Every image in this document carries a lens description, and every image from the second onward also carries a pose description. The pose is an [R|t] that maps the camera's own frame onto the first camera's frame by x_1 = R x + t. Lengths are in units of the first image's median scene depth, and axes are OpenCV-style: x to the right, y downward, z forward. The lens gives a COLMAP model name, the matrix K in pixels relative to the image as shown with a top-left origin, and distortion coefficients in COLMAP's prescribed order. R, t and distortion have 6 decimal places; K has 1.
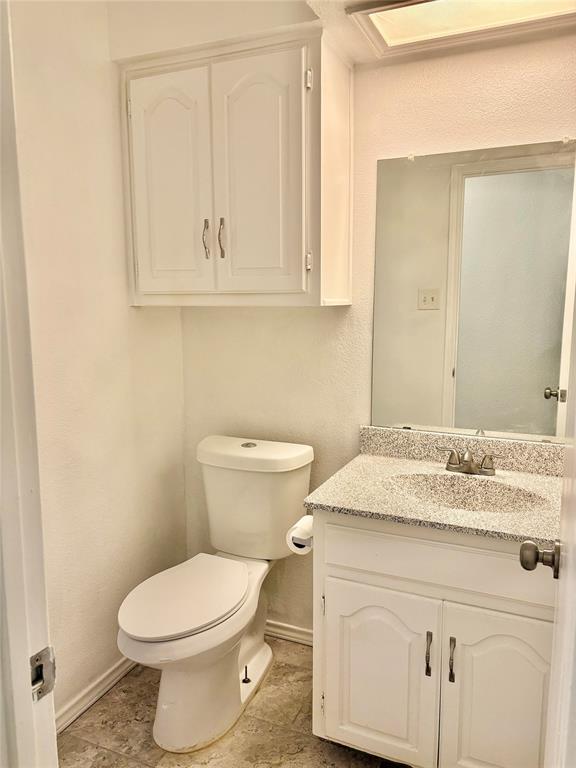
lens RADIAL K [[581.2, 0, 286.9], [0, 581.2, 387.1], [0, 0, 1]] dist [-0.003112, -0.017332]
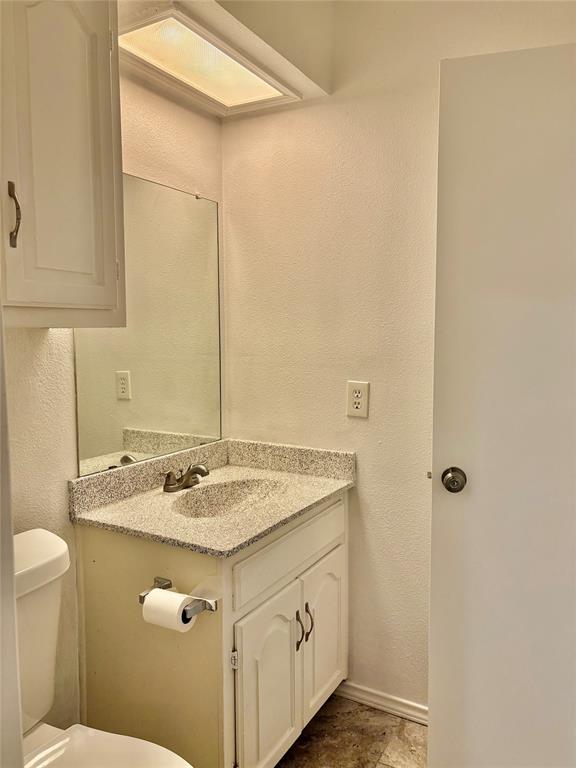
lens RADIAL K [[581.2, 0, 288.7], [0, 581.2, 380.4], [0, 0, 1]] dist [-0.003112, -0.017332]
pose [[0.086611, -0.079866, 0.993036, -0.685580], [0.159098, 0.985097, 0.065352, -0.080129], [-0.983456, 0.152330, 0.098027, 0.677758]]
